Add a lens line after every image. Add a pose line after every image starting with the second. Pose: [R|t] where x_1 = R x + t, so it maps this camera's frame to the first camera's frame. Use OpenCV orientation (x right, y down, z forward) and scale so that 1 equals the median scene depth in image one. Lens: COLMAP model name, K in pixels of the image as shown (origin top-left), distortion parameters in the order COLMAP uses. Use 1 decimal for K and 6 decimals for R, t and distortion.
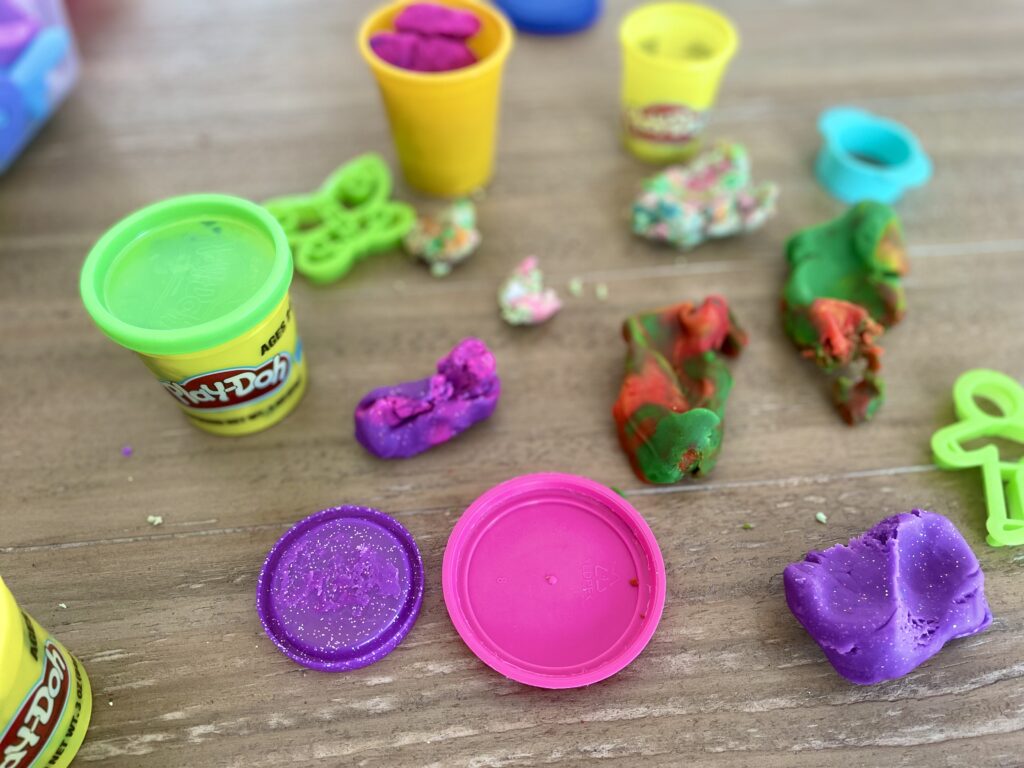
lens RADIAL K [[784.1, 0, 512.0], [0, 784.1, 384.0], [0, 0, 1]] dist [0.053644, -0.099377]
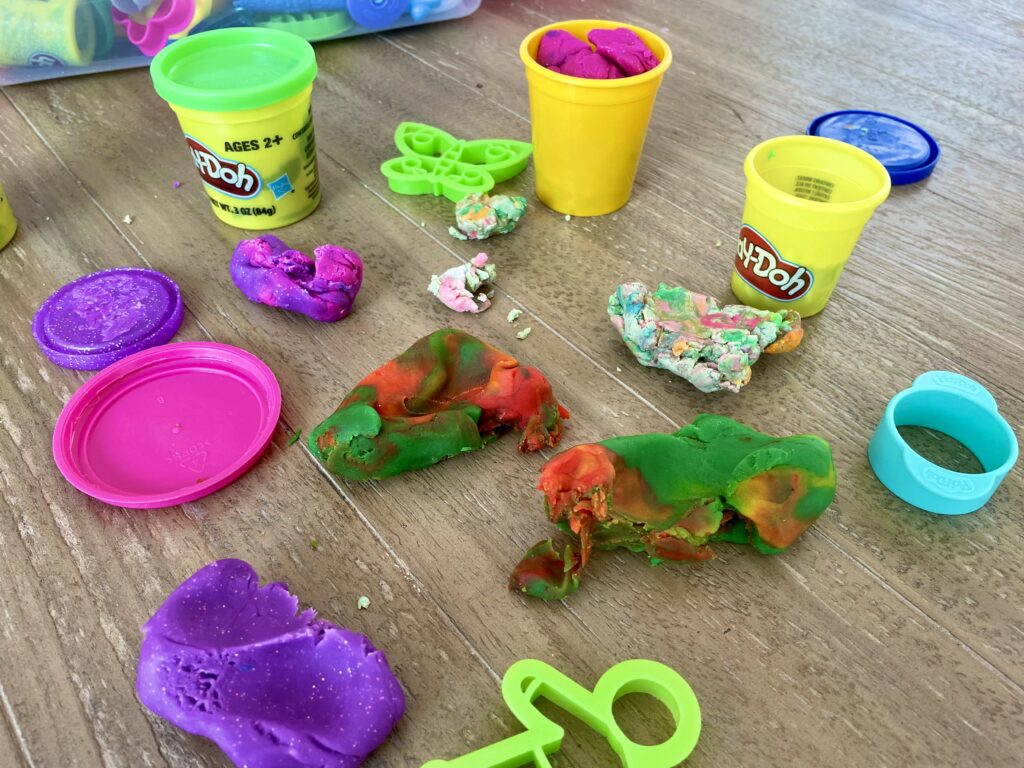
lens RADIAL K [[784.1, 0, 512.0], [0, 784.1, 384.0], [0, 0, 1]] dist [0.053644, -0.099377]
pose [[0.563684, 0.592584, -0.575417, 0.928997], [-0.678931, 0.729167, 0.085833, -0.196469], [0.470439, 0.342286, 0.813344, 0.369869]]
